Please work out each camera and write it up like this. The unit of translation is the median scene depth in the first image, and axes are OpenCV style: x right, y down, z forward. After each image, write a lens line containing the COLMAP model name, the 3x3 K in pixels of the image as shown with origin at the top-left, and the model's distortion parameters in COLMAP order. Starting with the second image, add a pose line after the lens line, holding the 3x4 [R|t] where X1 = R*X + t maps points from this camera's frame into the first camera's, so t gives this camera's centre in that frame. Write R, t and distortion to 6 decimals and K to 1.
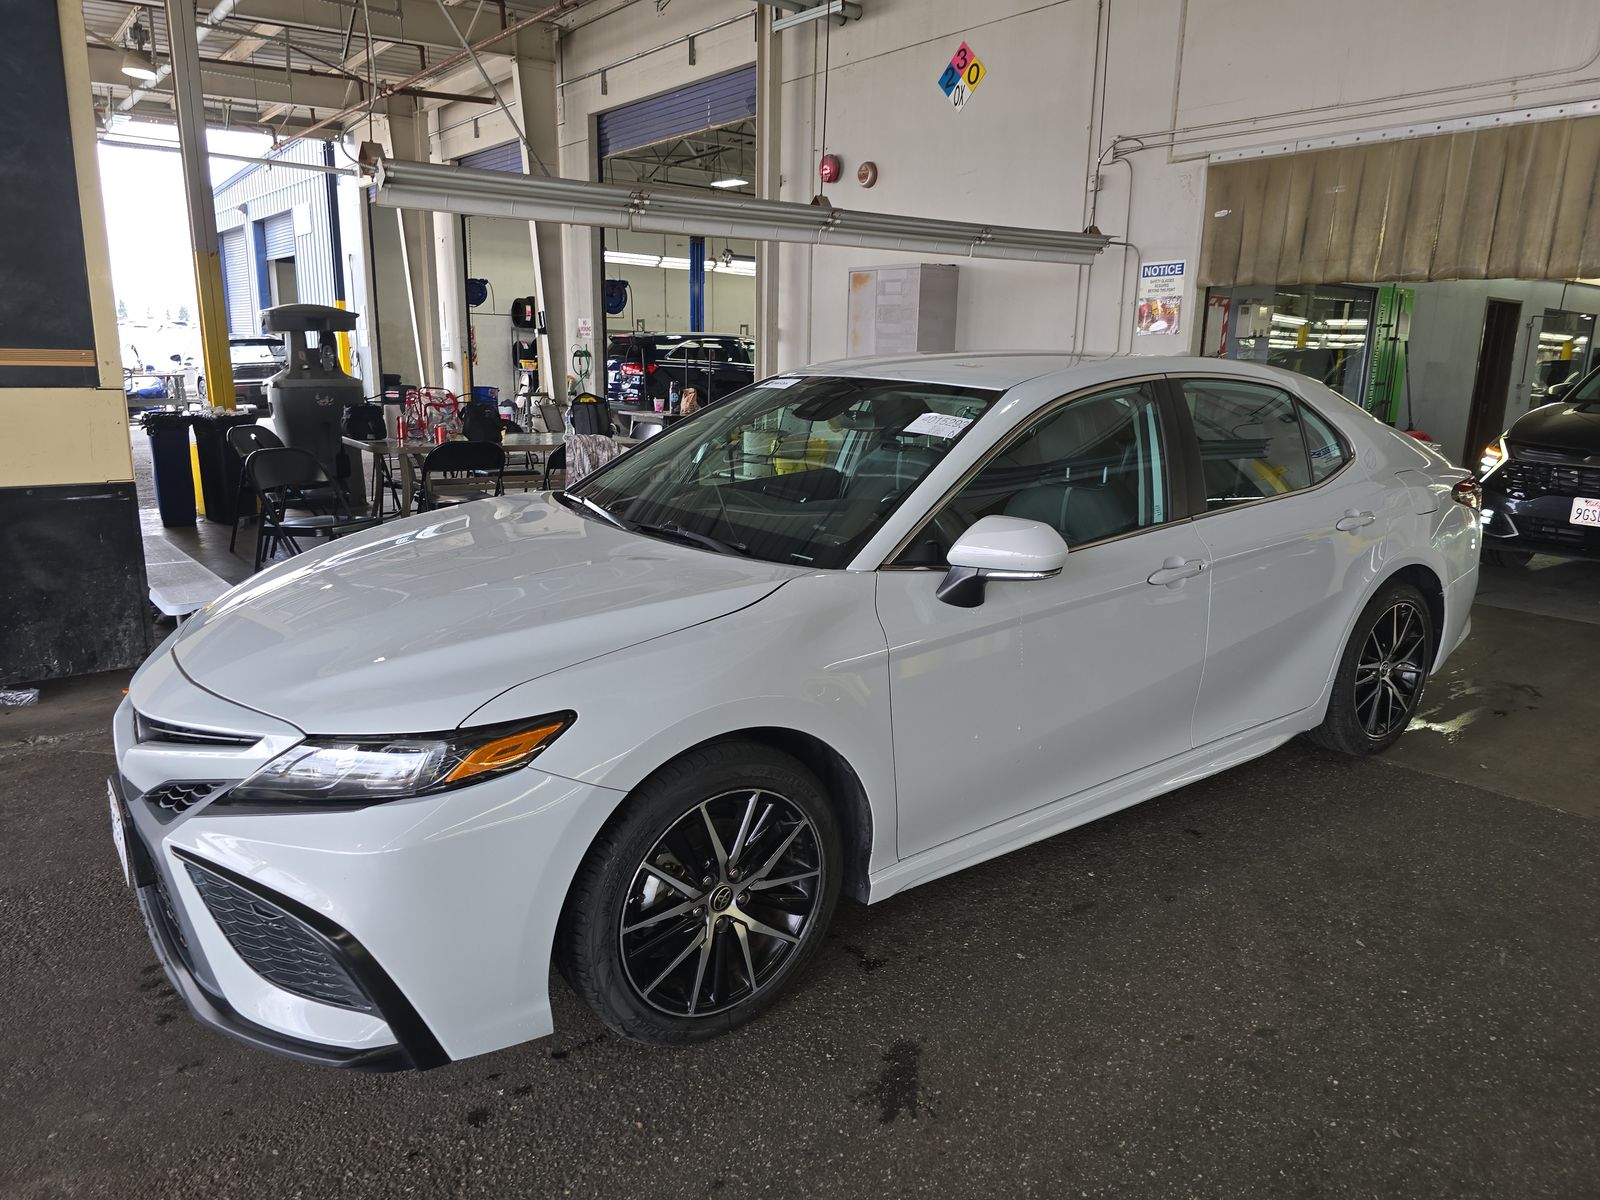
lens RADIAL K [[1090.2, 0, 799.6], [0, 1090.2, 599.1], [0, 0, 1]] dist [0.010554, -0.002017]
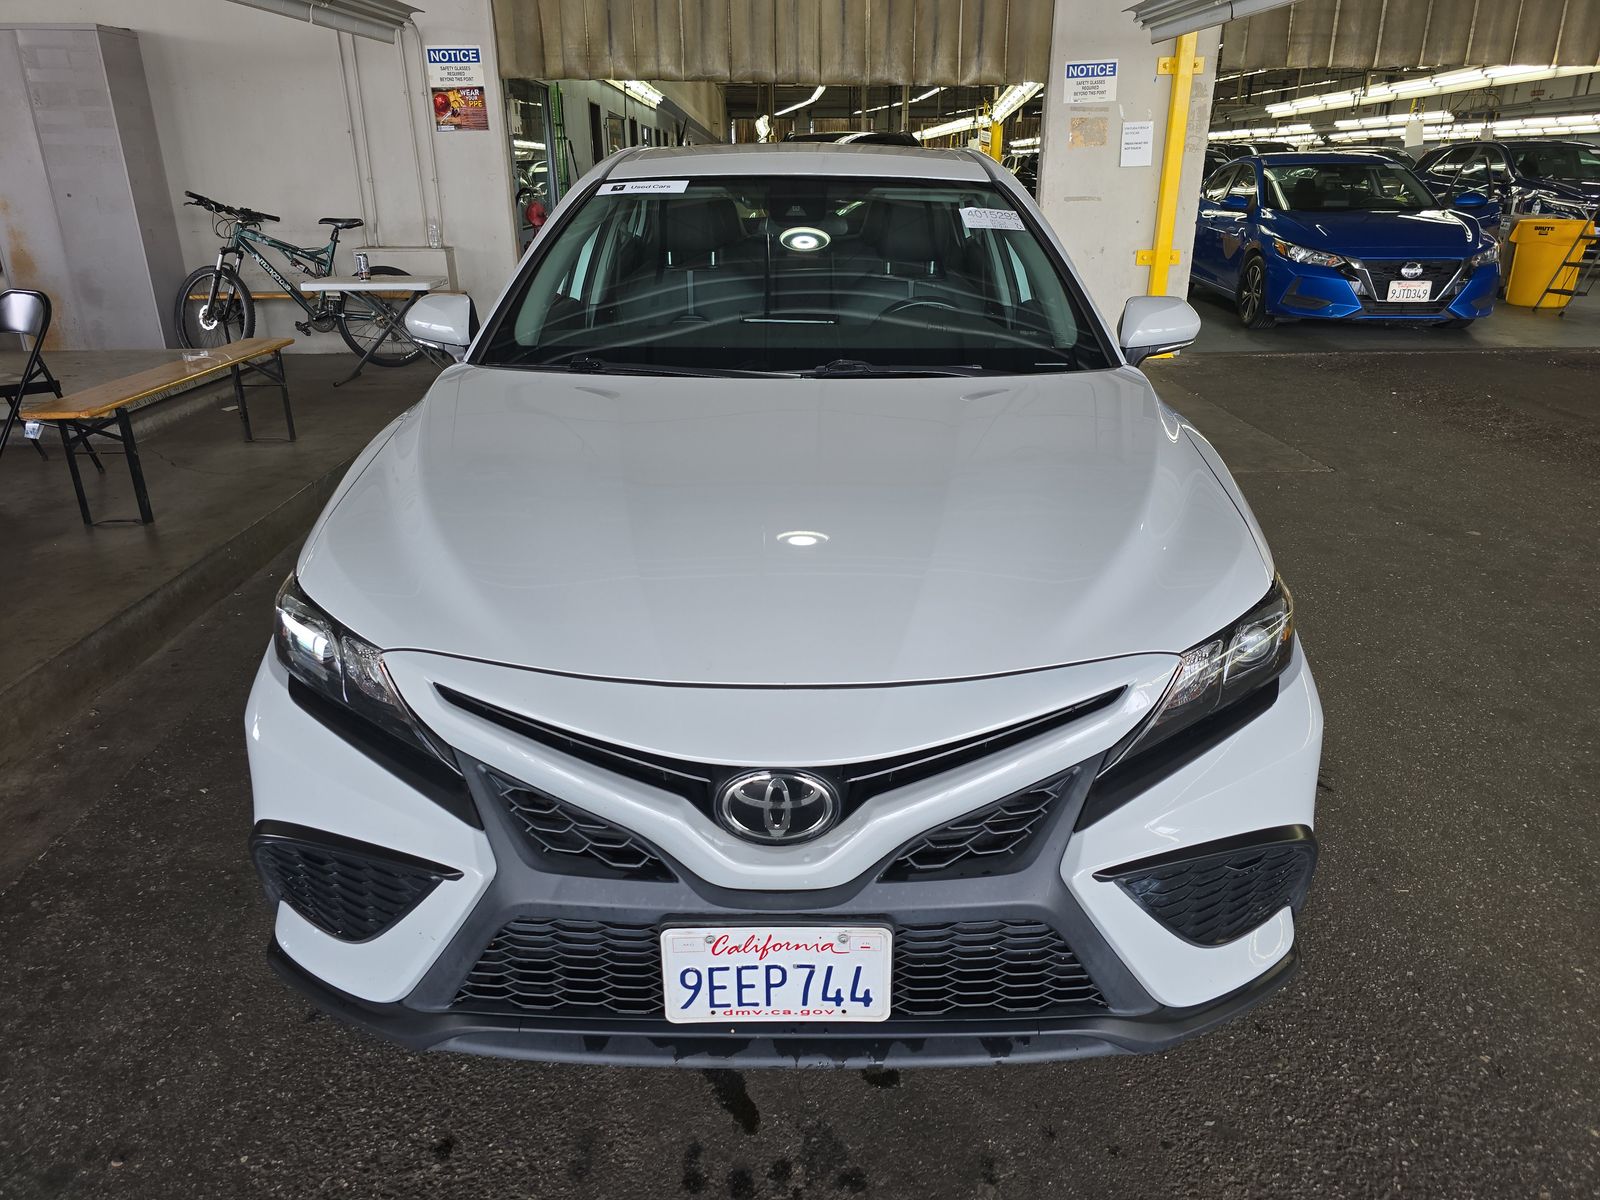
lens RADIAL K [[1090.2, 0, 802.5], [0, 1090.2, 599.7], [0, 0, 1]] dist [0.010554, -0.002017]
pose [[0.587923, -0.315928, 0.744672, -0.341362], [0.187527, 0.948731, 0.254446, -0.048395], [-0.786880, -0.009949, 0.617026, 0.206976]]
